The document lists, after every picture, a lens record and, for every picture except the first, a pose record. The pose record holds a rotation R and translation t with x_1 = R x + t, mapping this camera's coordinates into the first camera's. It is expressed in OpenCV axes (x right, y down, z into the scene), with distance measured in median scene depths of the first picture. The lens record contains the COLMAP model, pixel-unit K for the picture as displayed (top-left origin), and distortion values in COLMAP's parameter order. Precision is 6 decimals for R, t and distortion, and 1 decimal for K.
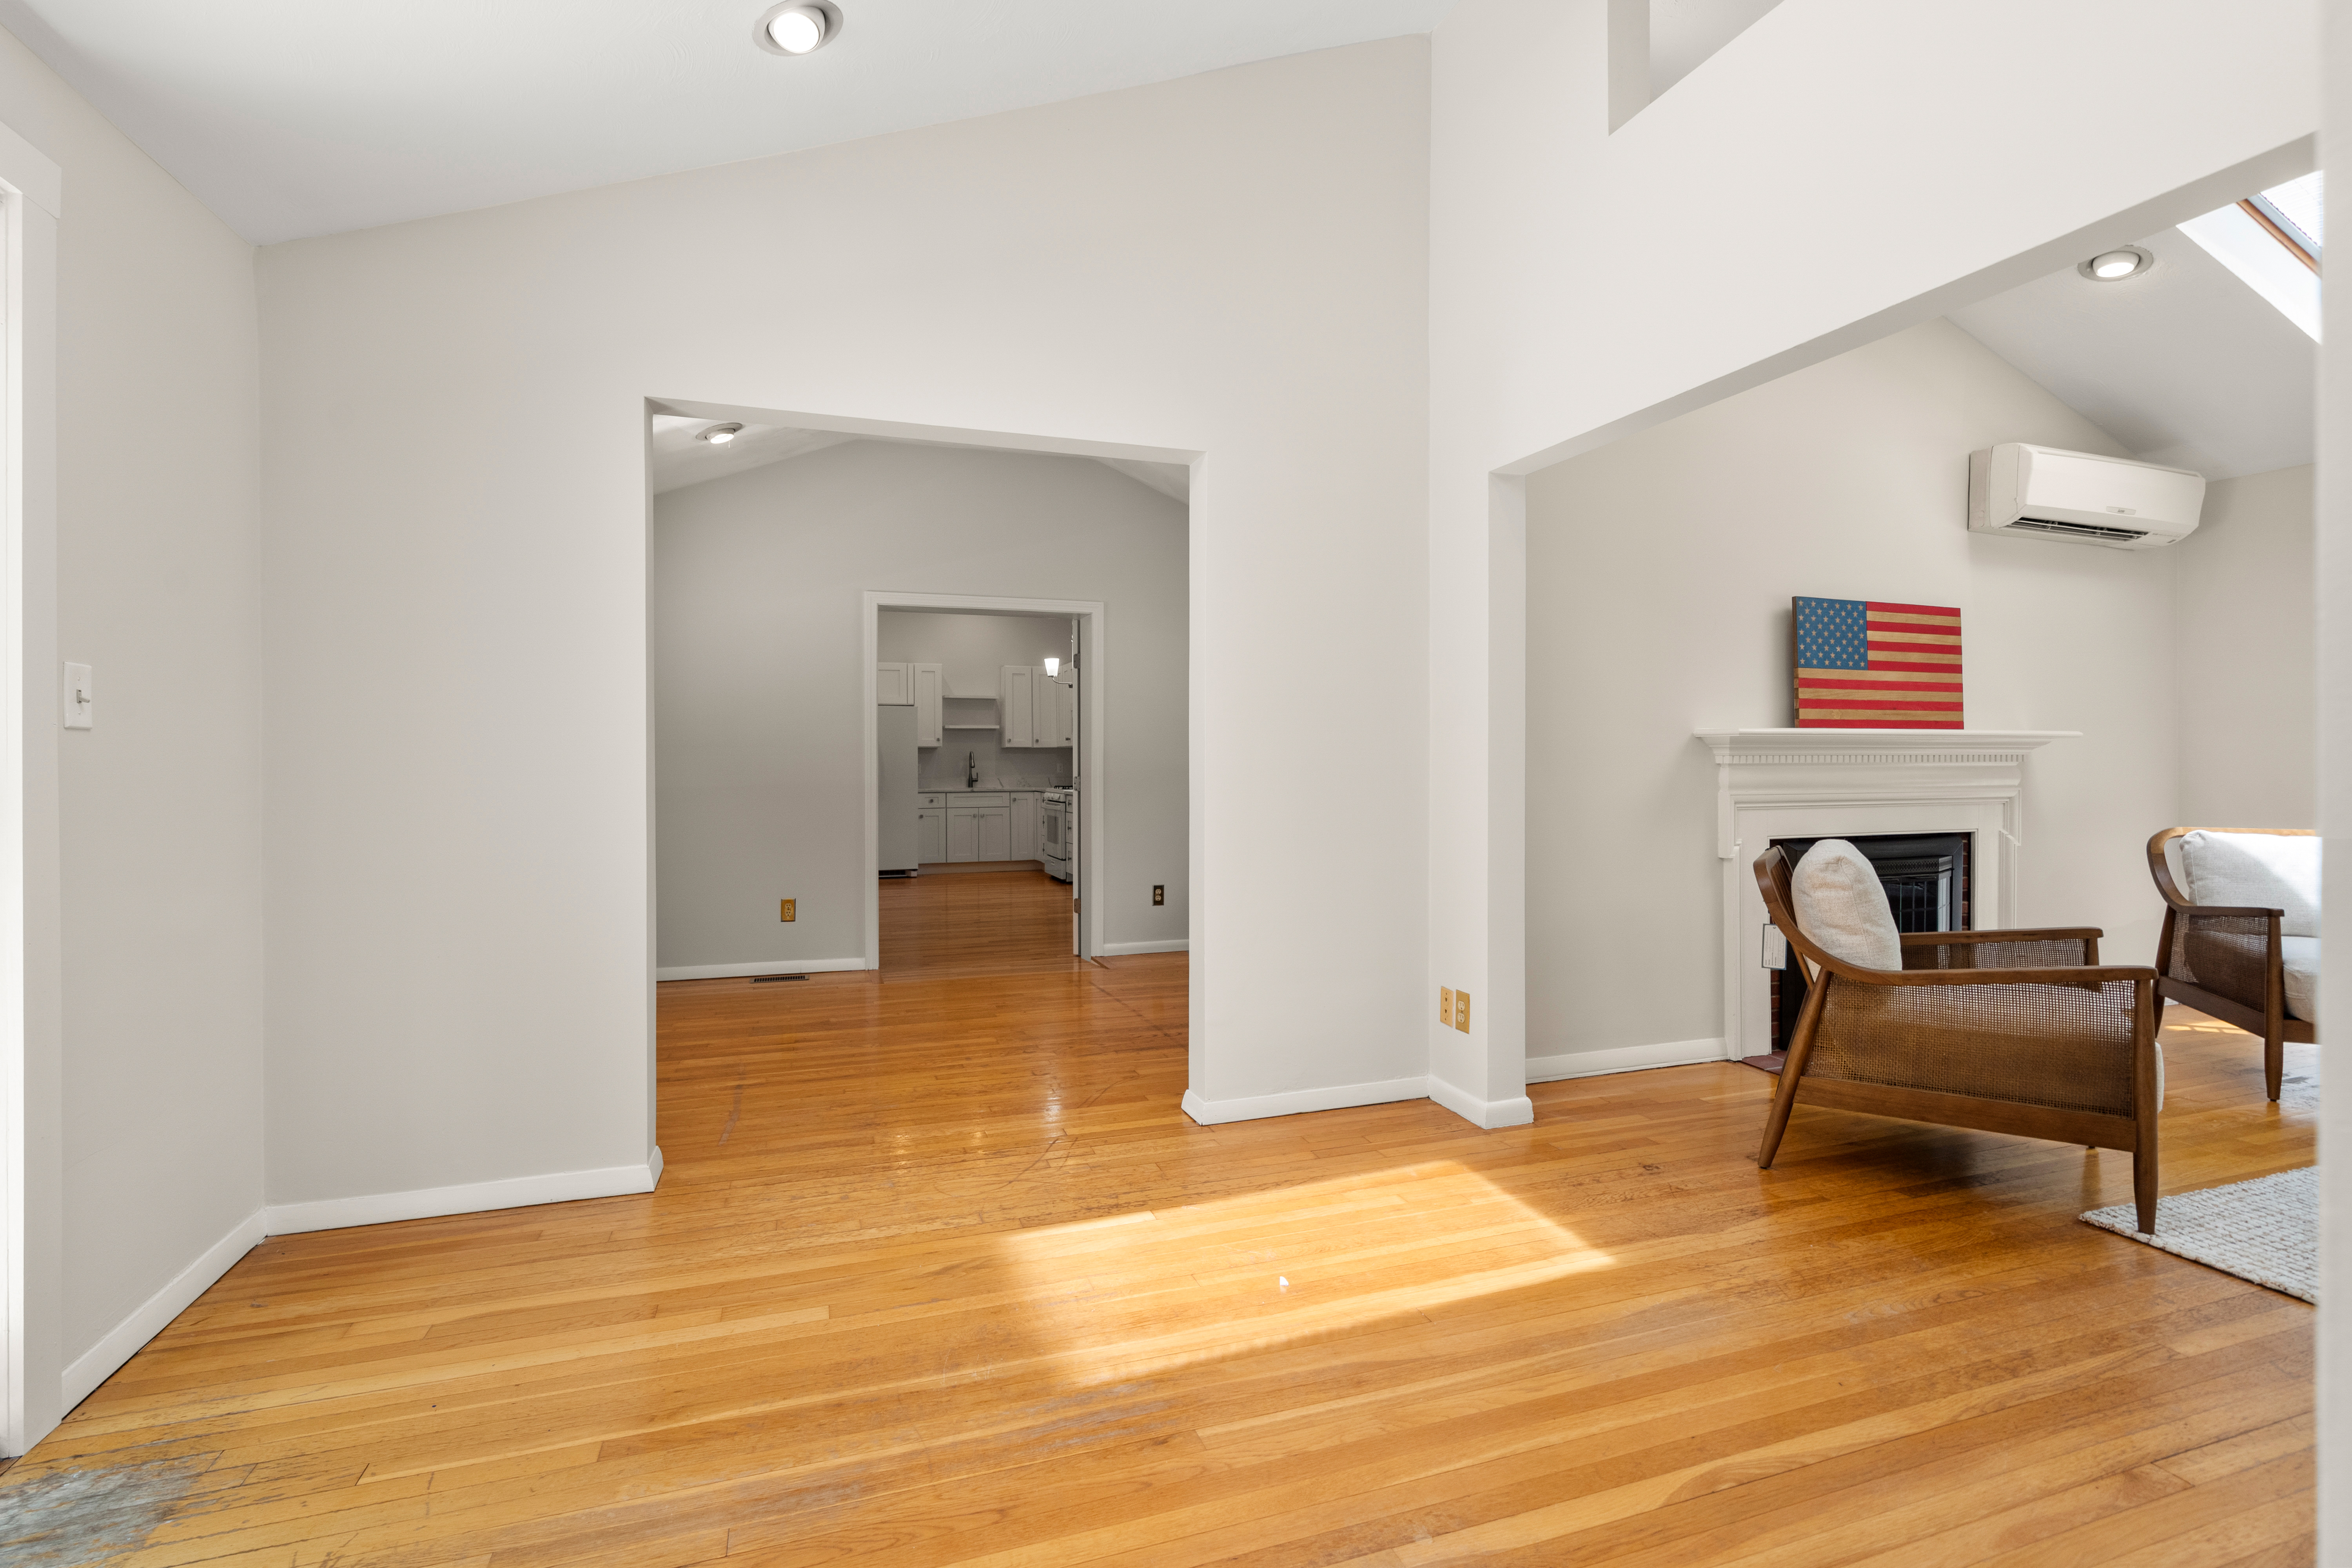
lens RADIAL K [[1068.6, 0, 1169.1], [0, 1068.6, 781.9], [0, 0, 1]] dist [-0.002592, 0.000078]
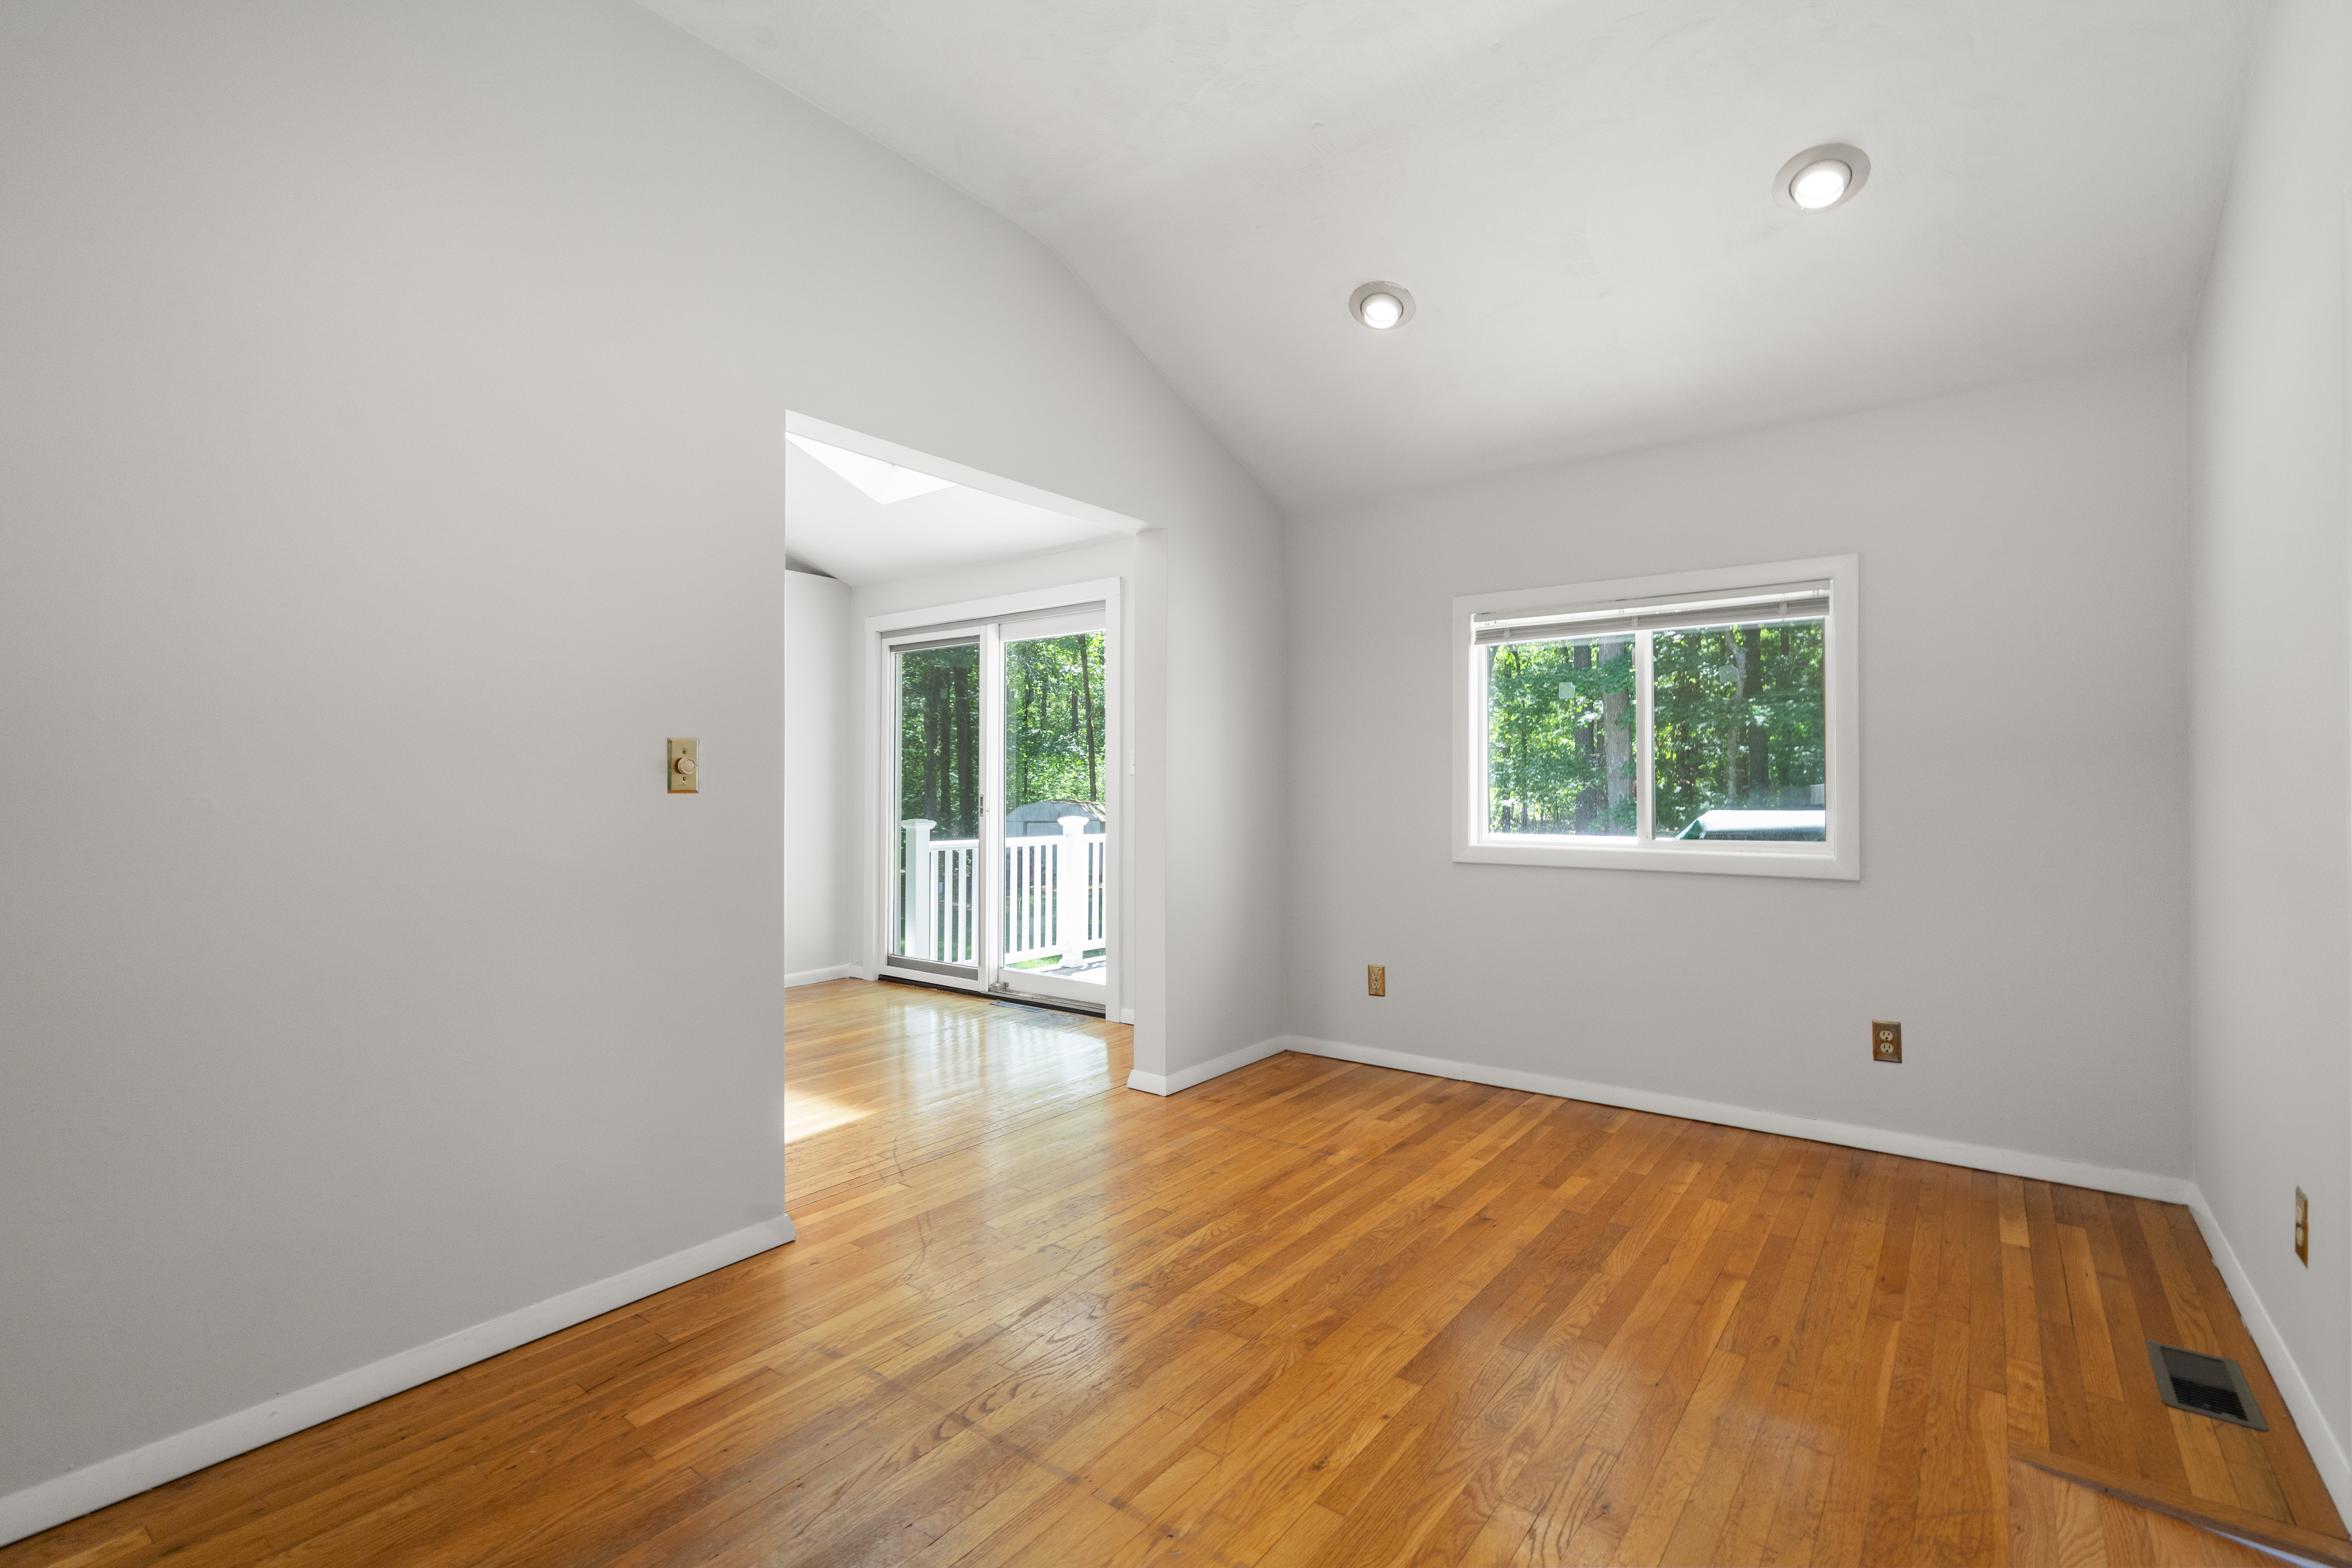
lens RADIAL K [[1068.6, 0, 1169.1], [0, 1068.6, 781.9], [0, 0, 1]] dist [-0.002592, 0.000078]
pose [[-0.832149, 0.001133, -0.554551, 0.265666], [-0.007752, 0.999876, 0.013676, -0.046496], [0.554498, 0.015679, -0.832037, 2.204115]]
